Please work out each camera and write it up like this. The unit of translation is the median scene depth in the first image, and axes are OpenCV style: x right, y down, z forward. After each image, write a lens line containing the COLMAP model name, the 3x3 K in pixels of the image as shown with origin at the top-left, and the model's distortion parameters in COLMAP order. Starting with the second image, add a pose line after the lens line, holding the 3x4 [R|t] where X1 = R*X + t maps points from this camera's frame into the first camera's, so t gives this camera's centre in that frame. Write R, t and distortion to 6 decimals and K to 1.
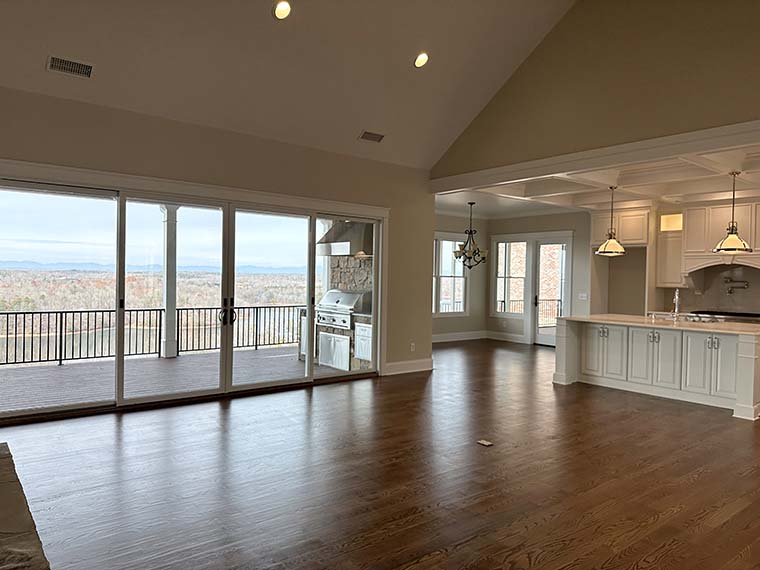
lens RADIAL K [[538.3, 0, 382.5], [0, 538.3, 283.2], [0, 0, 1]] dist [0.017833, -0.005501]
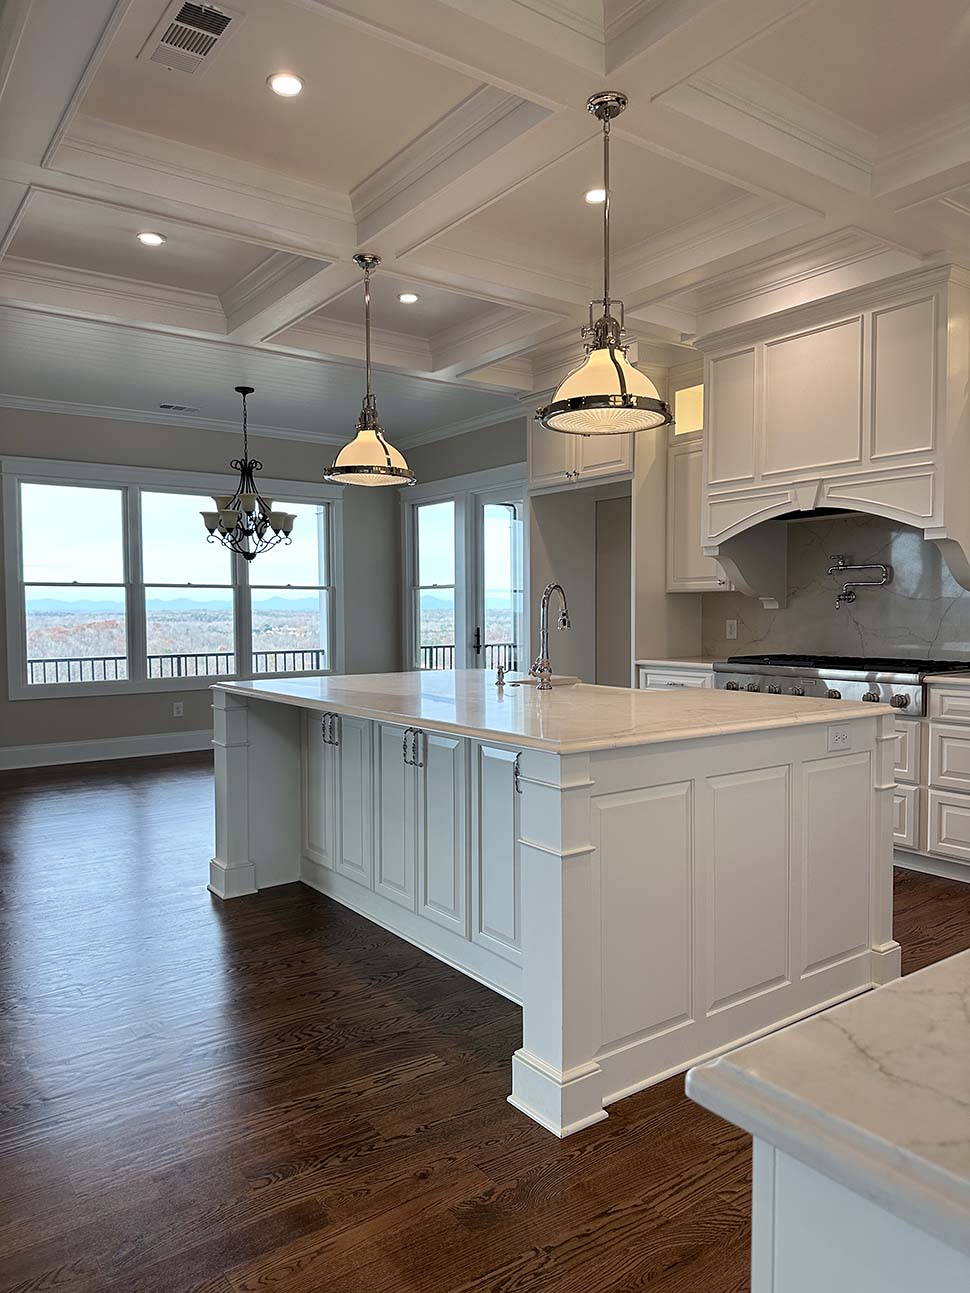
lens RADIAL K [[915.8, 0, 474.5], [0, 915.8, 650.3], [0, 0, 1]] dist [0.017833, -0.005501]
pose [[0.997991, -0.027006, -0.057318, 0.418630], [0.028905, 0.999052, 0.032565, 0.022852], [0.056384, -0.034156, 0.997825, 0.385870]]
